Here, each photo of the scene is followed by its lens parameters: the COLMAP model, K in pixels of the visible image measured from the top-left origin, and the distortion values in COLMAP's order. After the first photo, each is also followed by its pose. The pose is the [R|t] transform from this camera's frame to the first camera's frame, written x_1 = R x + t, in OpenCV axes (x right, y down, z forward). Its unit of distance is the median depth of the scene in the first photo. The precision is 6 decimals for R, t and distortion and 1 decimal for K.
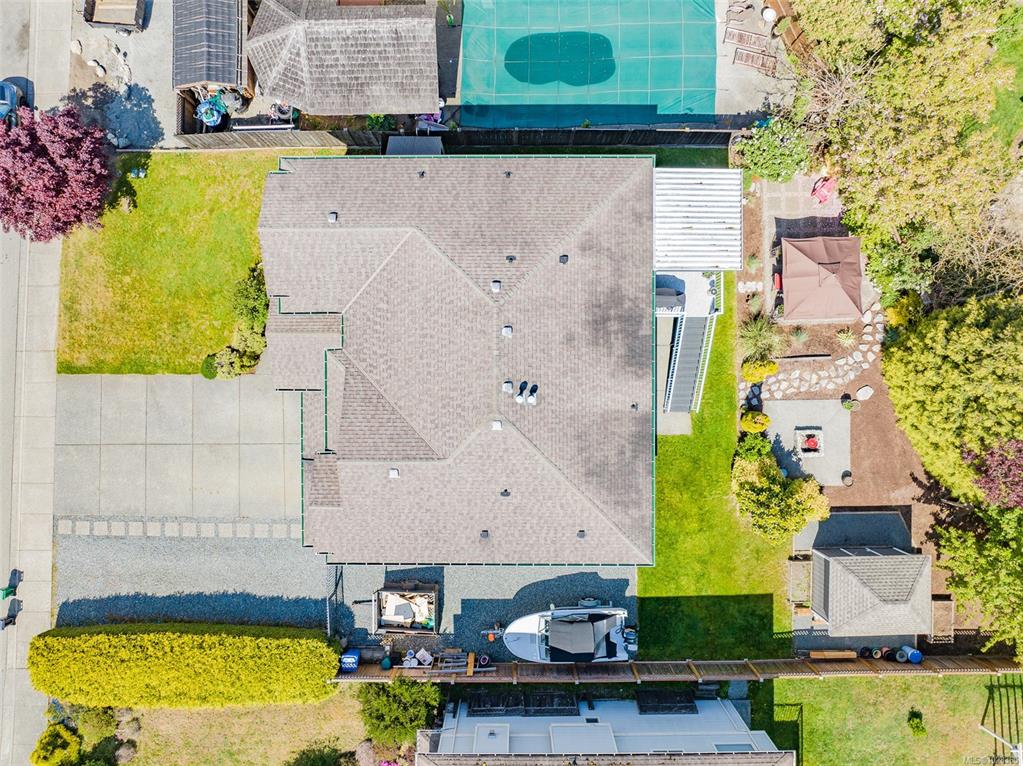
lens RADIAL K [[725.1, 0, 512.7], [0, 725.1, 385.7], [0, 0, 1]] dist [-0.041815, -0.003282]
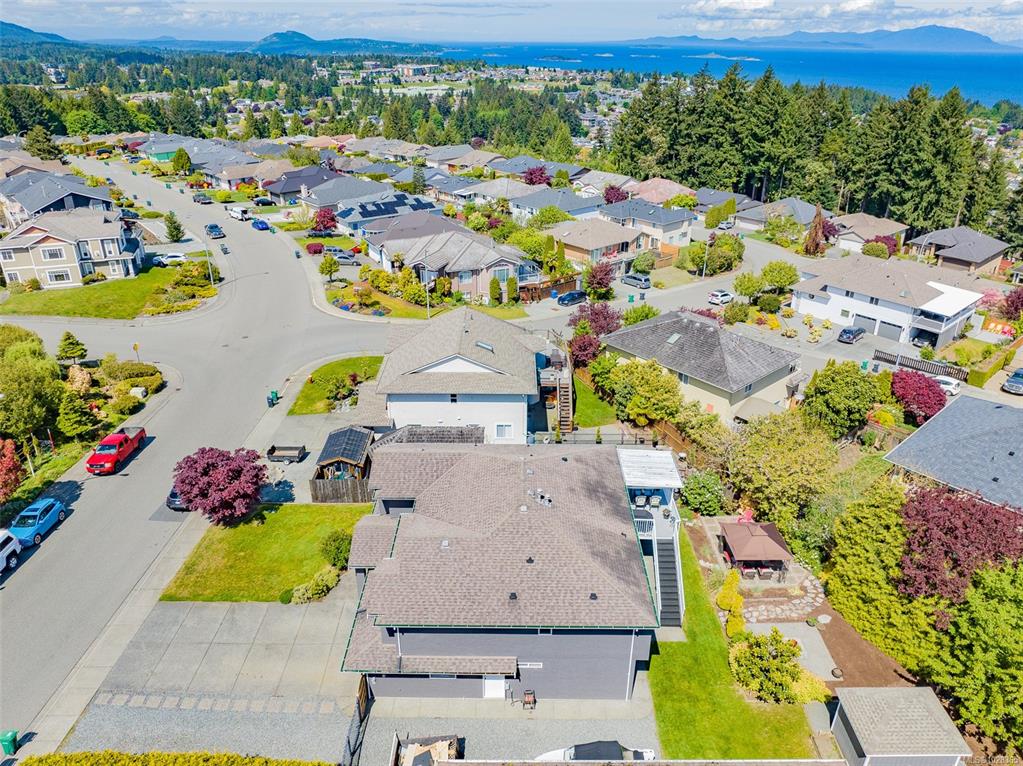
lens RADIAL K [[725.1, 0, 512.5], [0, 725.1, 384.3], [0, 0, 1]] dist [-0.041815, -0.003282]
pose [[0.999959, 0.008561, -0.002988, -0.038459], [-0.006367, 0.428298, -0.903615, 1.124271], [-0.006456, 0.903597, 0.428335, 0.163650]]
